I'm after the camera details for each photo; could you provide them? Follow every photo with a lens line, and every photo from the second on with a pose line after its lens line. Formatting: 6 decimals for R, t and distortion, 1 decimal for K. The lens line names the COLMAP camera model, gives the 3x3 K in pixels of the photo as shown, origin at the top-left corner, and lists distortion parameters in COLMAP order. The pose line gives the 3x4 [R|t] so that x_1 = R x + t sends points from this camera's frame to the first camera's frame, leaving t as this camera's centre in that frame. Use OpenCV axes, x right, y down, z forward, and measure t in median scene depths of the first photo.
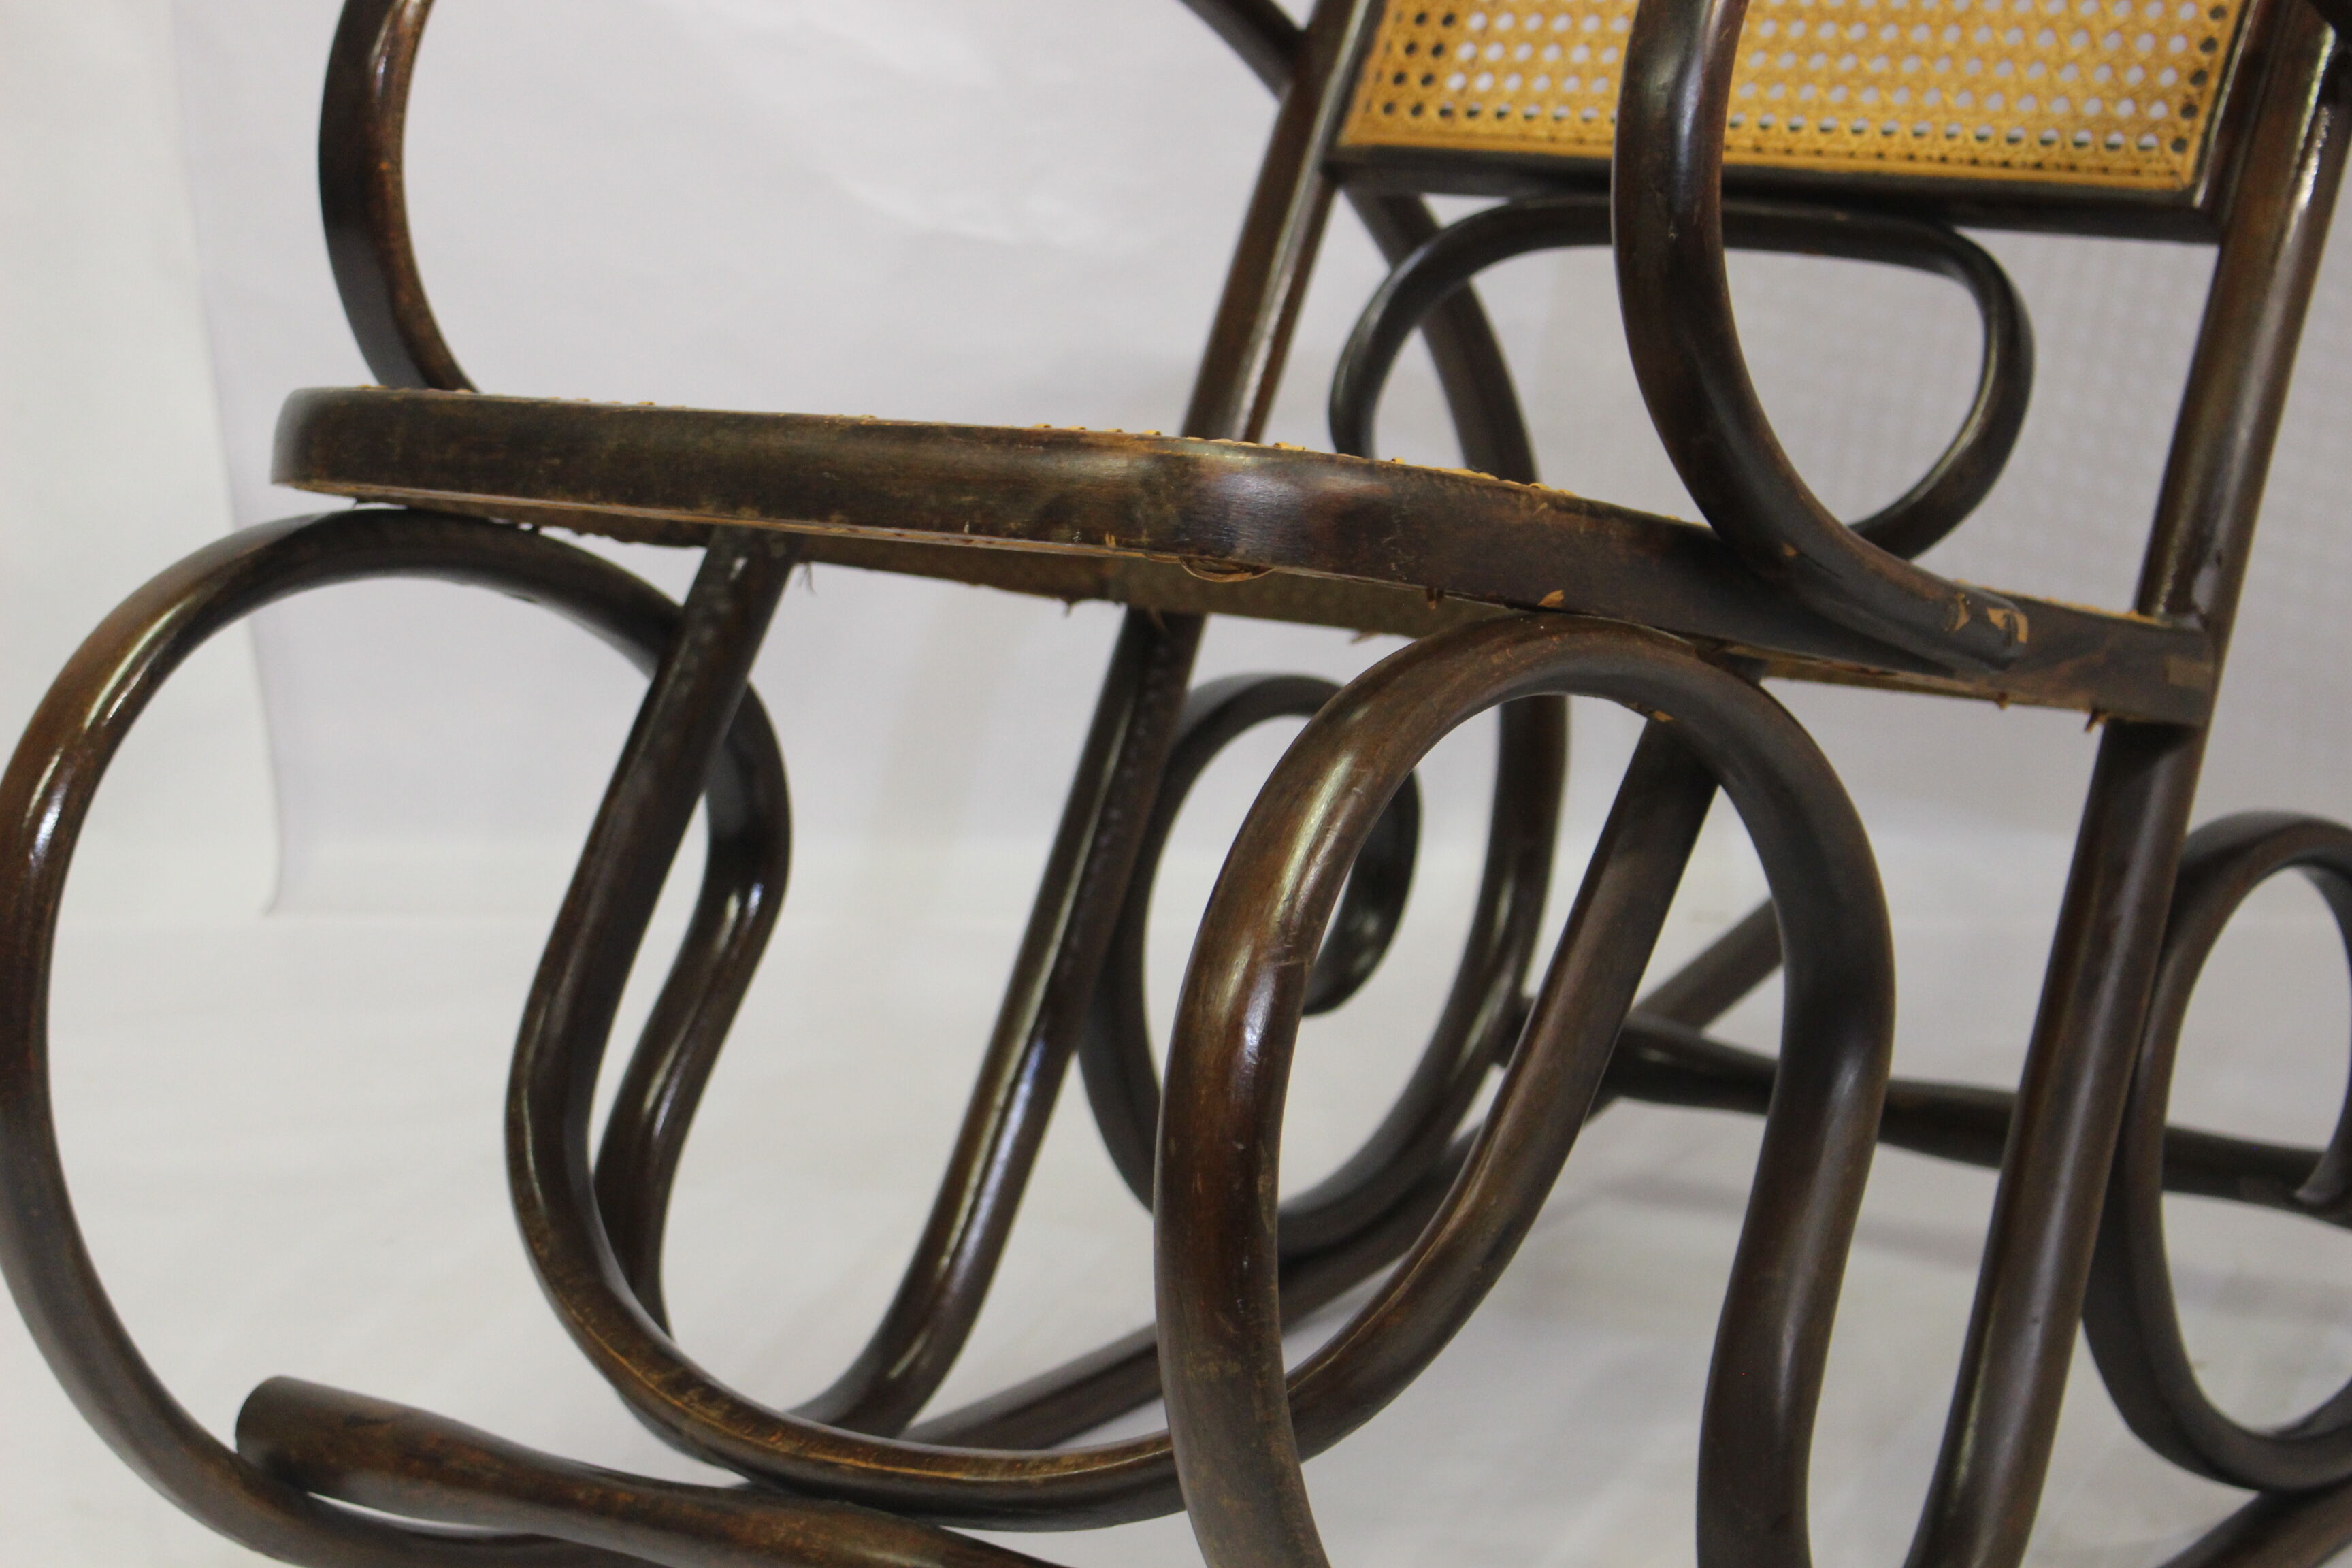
lens RADIAL K [[5632.0, 0, 1168.5], [0, 5632.0, 782.7], [0, 0, 1]] dist [0.083463, 0.000000]
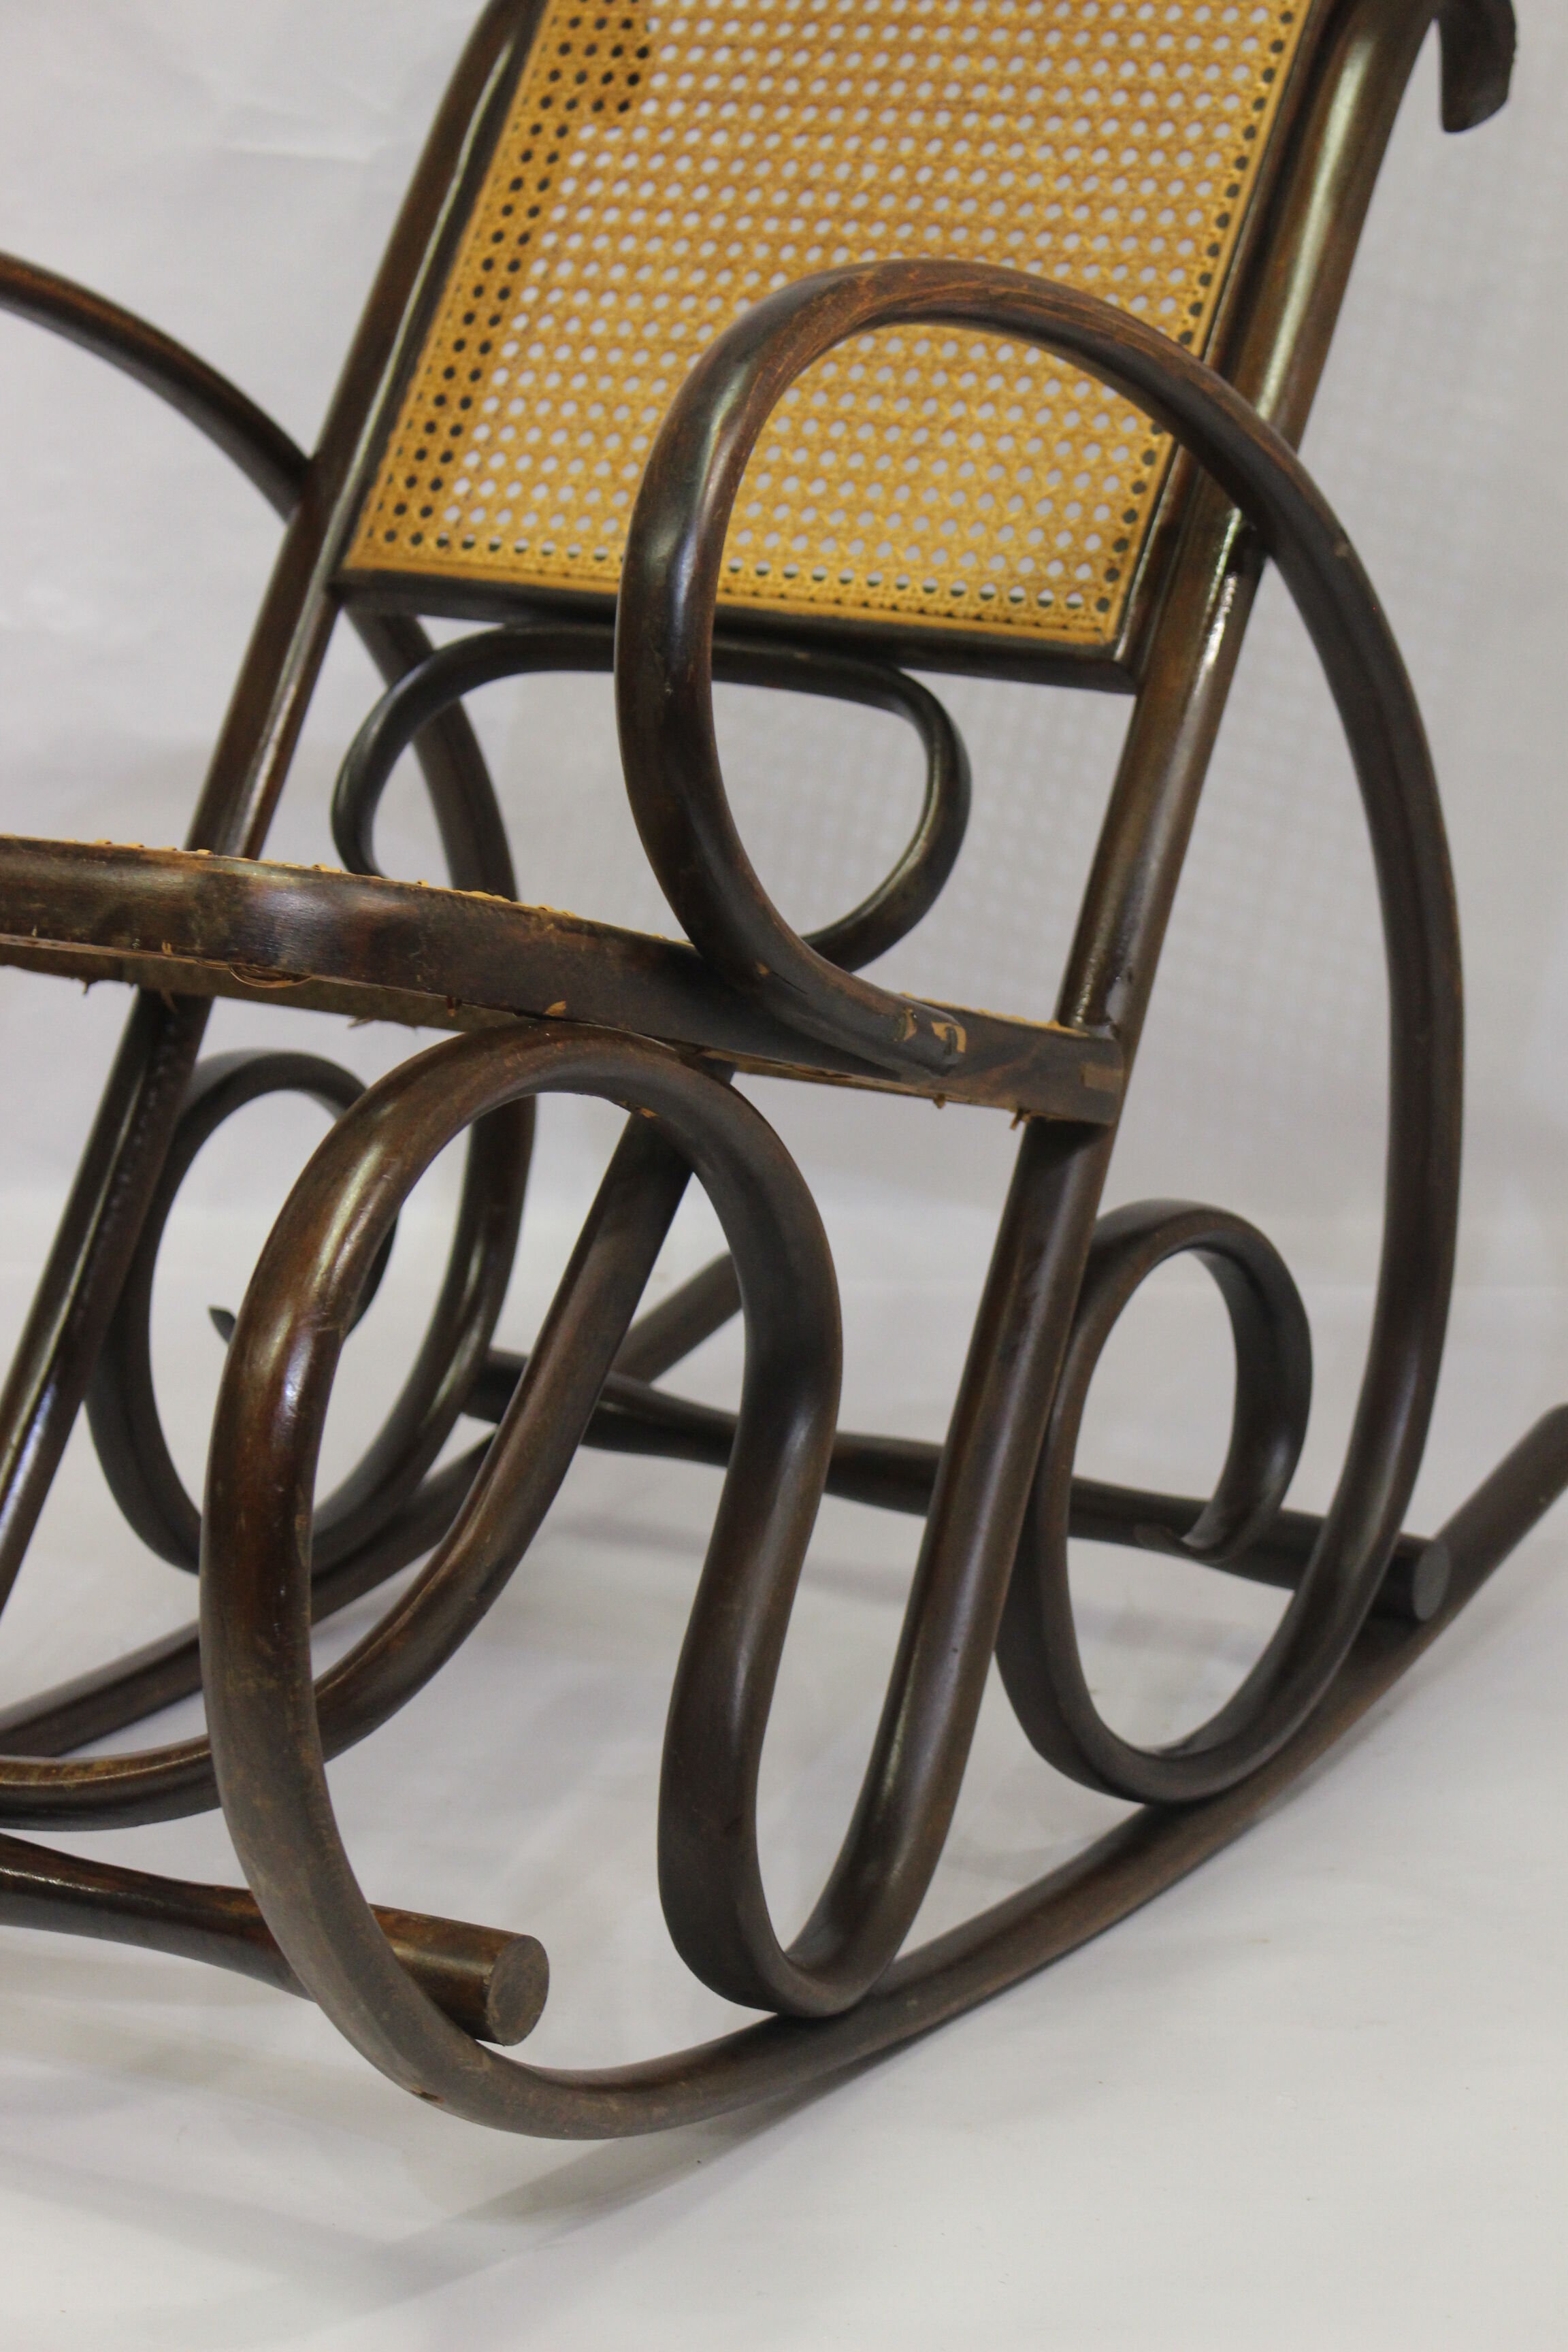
lens RADIAL K [[5632.0, 0, 776.4], [0, 5632.0, 1207.1], [0, 0, 1]] dist [0.083463, 0.000000]
pose [[0.991818, 0.019942, 0.126095, -0.024861], [-0.021982, 0.999649, 0.014813, -0.008735], [-0.125755, -0.017463, 0.991908, -0.106774]]
